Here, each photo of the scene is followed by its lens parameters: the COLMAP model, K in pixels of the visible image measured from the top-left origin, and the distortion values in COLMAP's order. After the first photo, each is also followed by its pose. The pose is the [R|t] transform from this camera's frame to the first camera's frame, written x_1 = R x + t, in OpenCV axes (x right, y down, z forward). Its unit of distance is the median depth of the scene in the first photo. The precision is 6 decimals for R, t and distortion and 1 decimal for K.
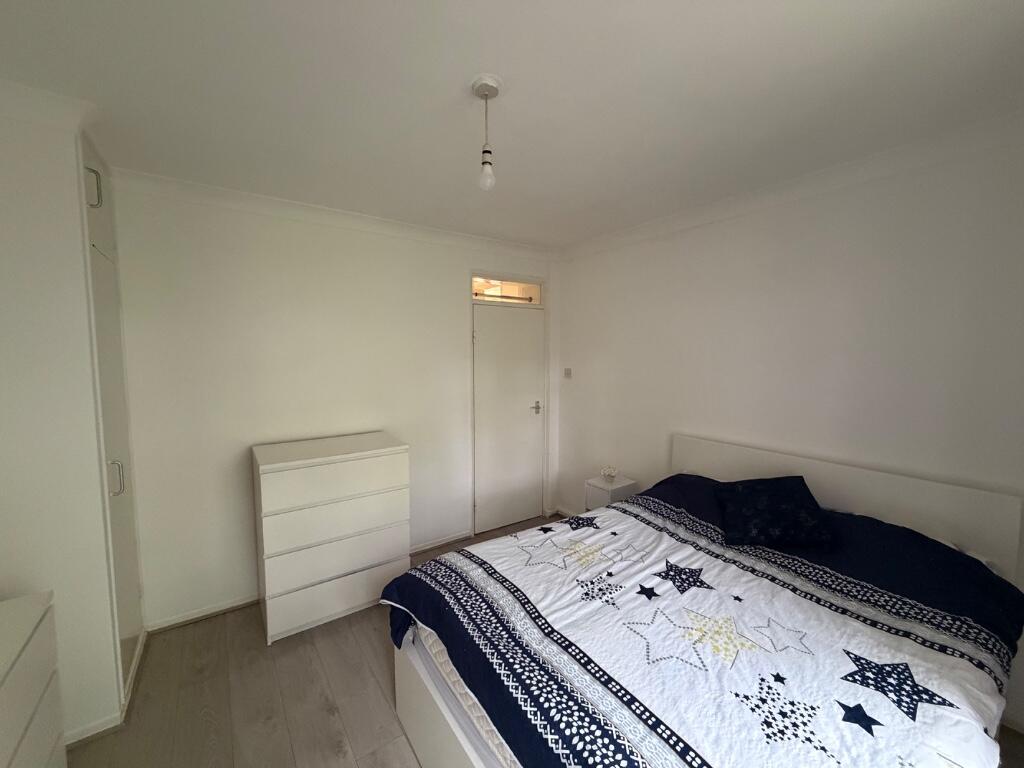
lens RADIAL K [[408.5, 0, 505.3], [0, 408.5, 381.7], [0, 0, 1]] dist [0.000156, -0.000774]
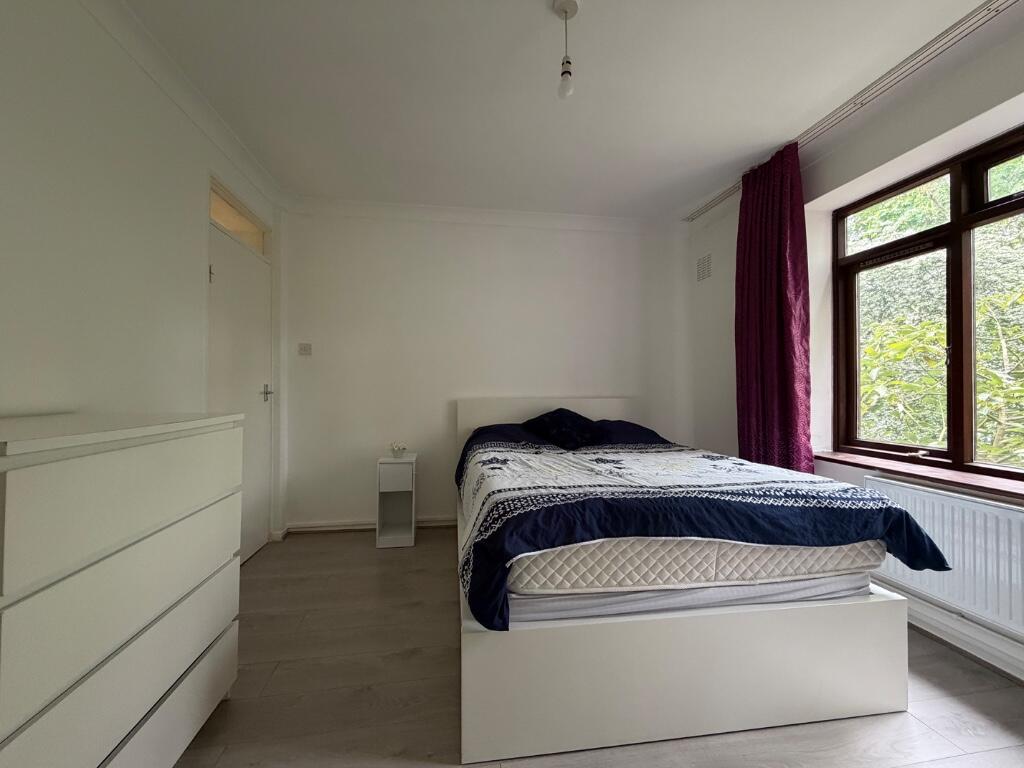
lens RADIAL K [[408.5, 0, 505.4], [0, 408.5, 386.3], [0, 0, 1]] dist [0.000156, -0.000774]
pose [[0.449169, 0.006673, 0.893422, -0.908150], [0.064433, 0.997126, -0.039841, 0.253472], [-0.891121, 0.075461, 0.447448, 0.647684]]
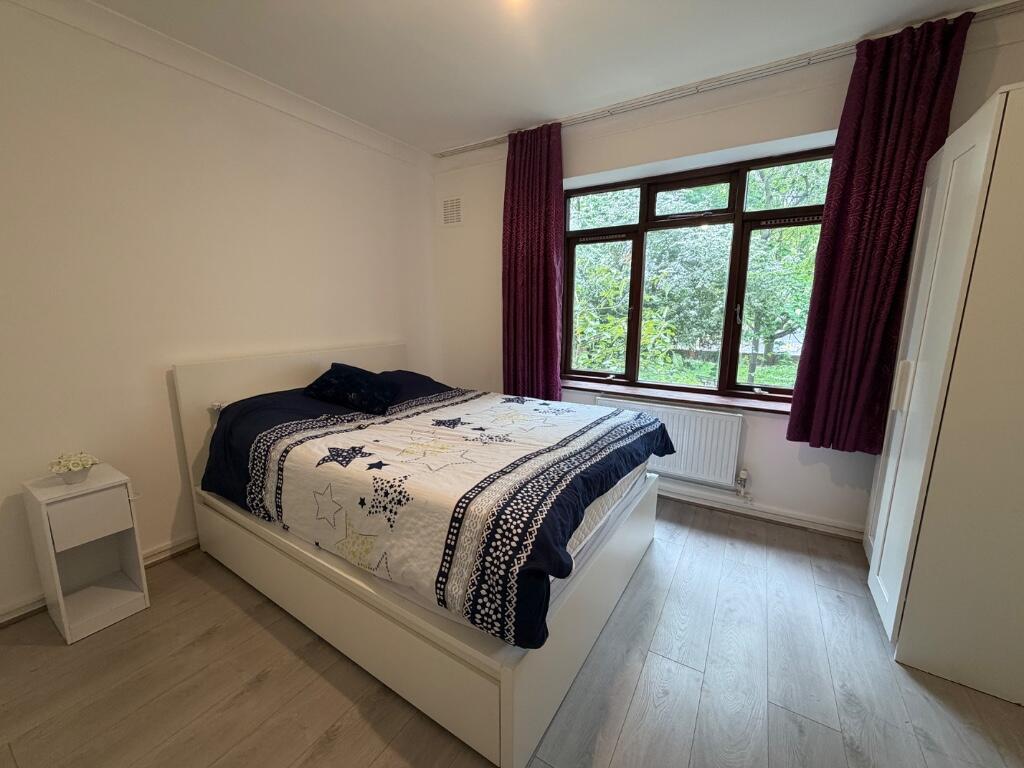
lens RADIAL K [[408.5, 0, 505.4], [0, 408.5, 384.2], [0, 0, 1]] dist [0.000156, -0.000774]
pose [[-0.380523, -0.167098, 0.909550, -0.785727], [0.065882, 0.976143, 0.206894, 0.091923], [-0.922422, 0.138651, -0.360436, 1.249306]]
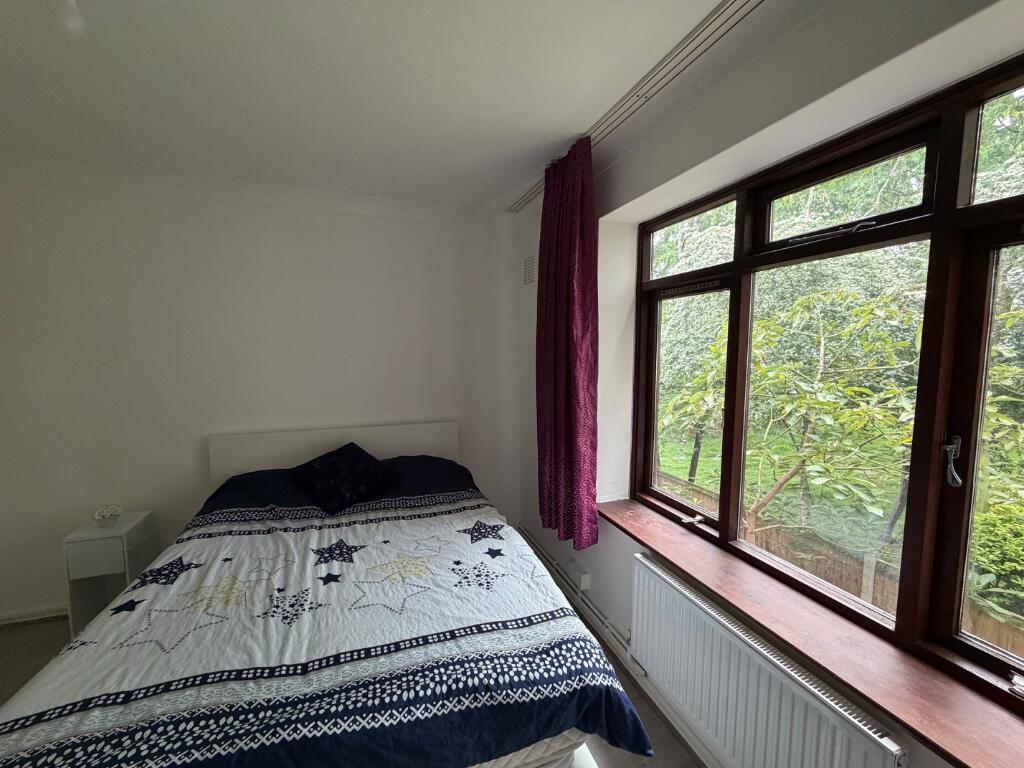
lens RADIAL K [[408.5, 0, 508.0], [0, 408.5, 385.5], [0, 0, 1]] dist [0.000156, -0.000774]
pose [[0.267173, -0.088706, 0.959557, -0.402489], [0.070254, 0.994897, 0.072412, 0.006848], [-0.961084, 0.048067, 0.272042, 0.265338]]
